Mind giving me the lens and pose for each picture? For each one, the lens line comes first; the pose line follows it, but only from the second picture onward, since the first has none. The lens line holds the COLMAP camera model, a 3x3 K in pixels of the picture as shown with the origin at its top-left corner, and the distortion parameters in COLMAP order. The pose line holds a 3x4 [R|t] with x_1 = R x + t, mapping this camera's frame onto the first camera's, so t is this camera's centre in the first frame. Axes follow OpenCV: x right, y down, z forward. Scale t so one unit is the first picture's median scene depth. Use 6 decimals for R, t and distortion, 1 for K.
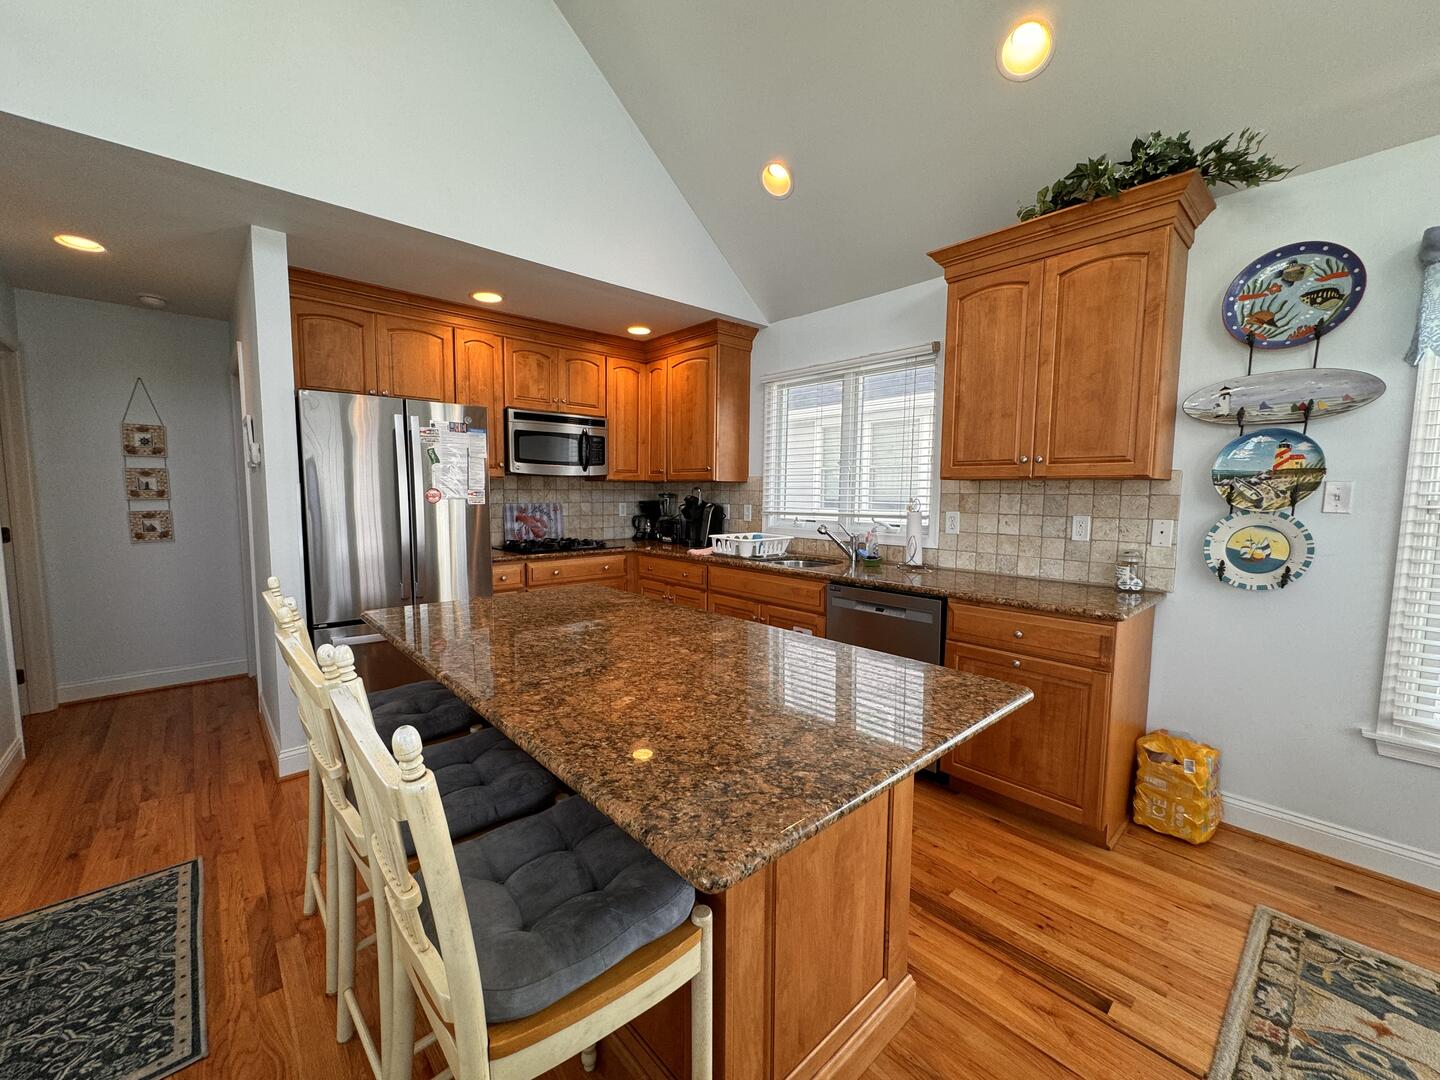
lens RADIAL K [[575.0, 0, 718.3], [0, 575.0, 541.7], [0, 0, 1]] dist [-0.001648, 0.000169]
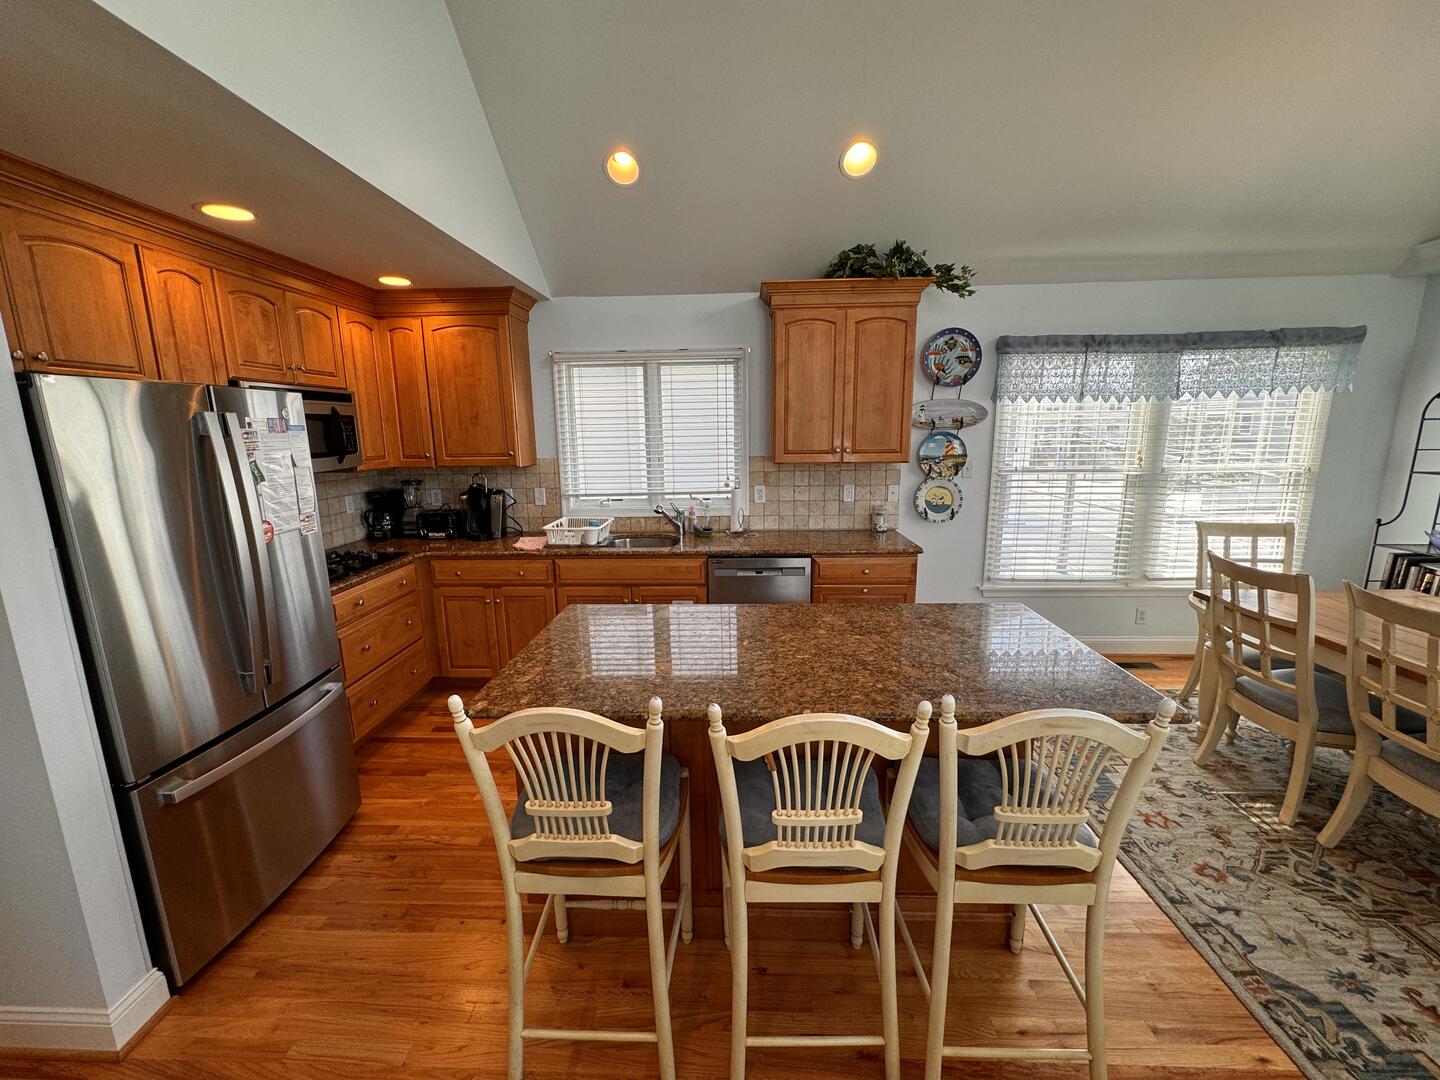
lens RADIAL K [[575.0, 0, 718.3], [0, 575.0, 541.7], [0, 0, 1]] dist [-0.001648, 0.000169]
pose [[0.704455, -0.153931, 0.692855, -0.605818], [0.082875, 0.987360, 0.135098, -0.118126], [-0.704893, -0.037750, 0.708308, 0.163306]]
